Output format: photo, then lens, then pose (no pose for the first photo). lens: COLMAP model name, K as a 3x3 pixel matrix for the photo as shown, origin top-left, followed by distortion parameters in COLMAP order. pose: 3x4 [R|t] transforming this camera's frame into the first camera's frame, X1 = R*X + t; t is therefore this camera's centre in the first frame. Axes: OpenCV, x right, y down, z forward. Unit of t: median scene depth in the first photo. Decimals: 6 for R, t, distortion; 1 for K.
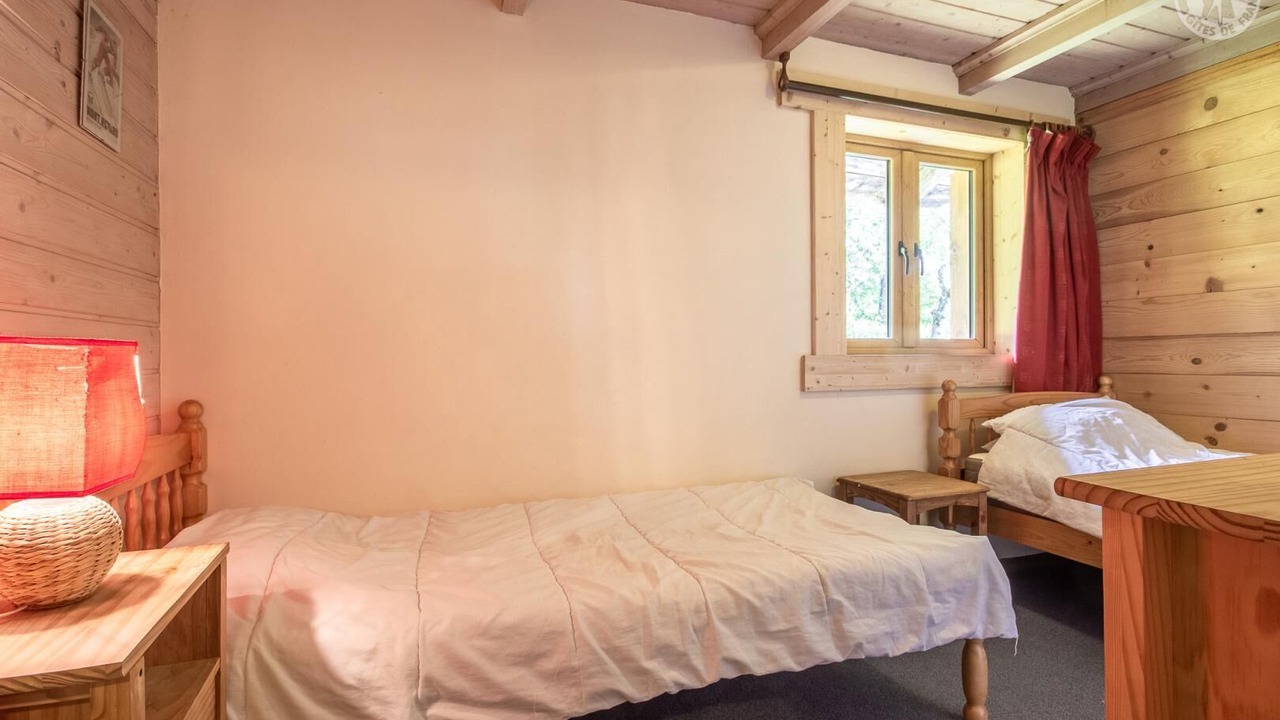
lens RADIAL K [[647.0, 0, 610.2], [0, 647.0, 356.7], [0, 0, 1]] dist [-0.003644, -0.000556]
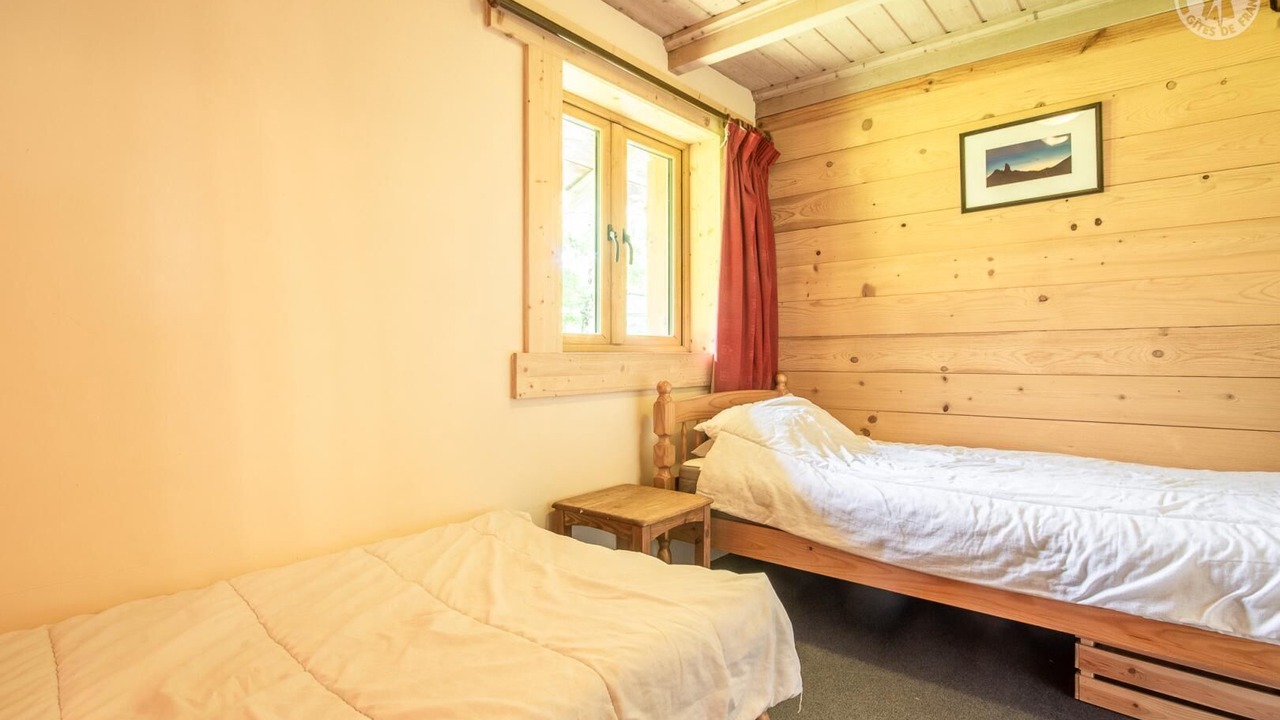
lens RADIAL K [[647.0, 0, 610.2], [0, 647.0, 356.7], [0, 0, 1]] dist [-0.003644, -0.000556]
pose [[0.855389, 0.000969, 0.517986, -0.009679], [-0.003275, 0.999988, 0.003537, -0.000594], [-0.517976, -0.004722, 0.855382, 0.267733]]
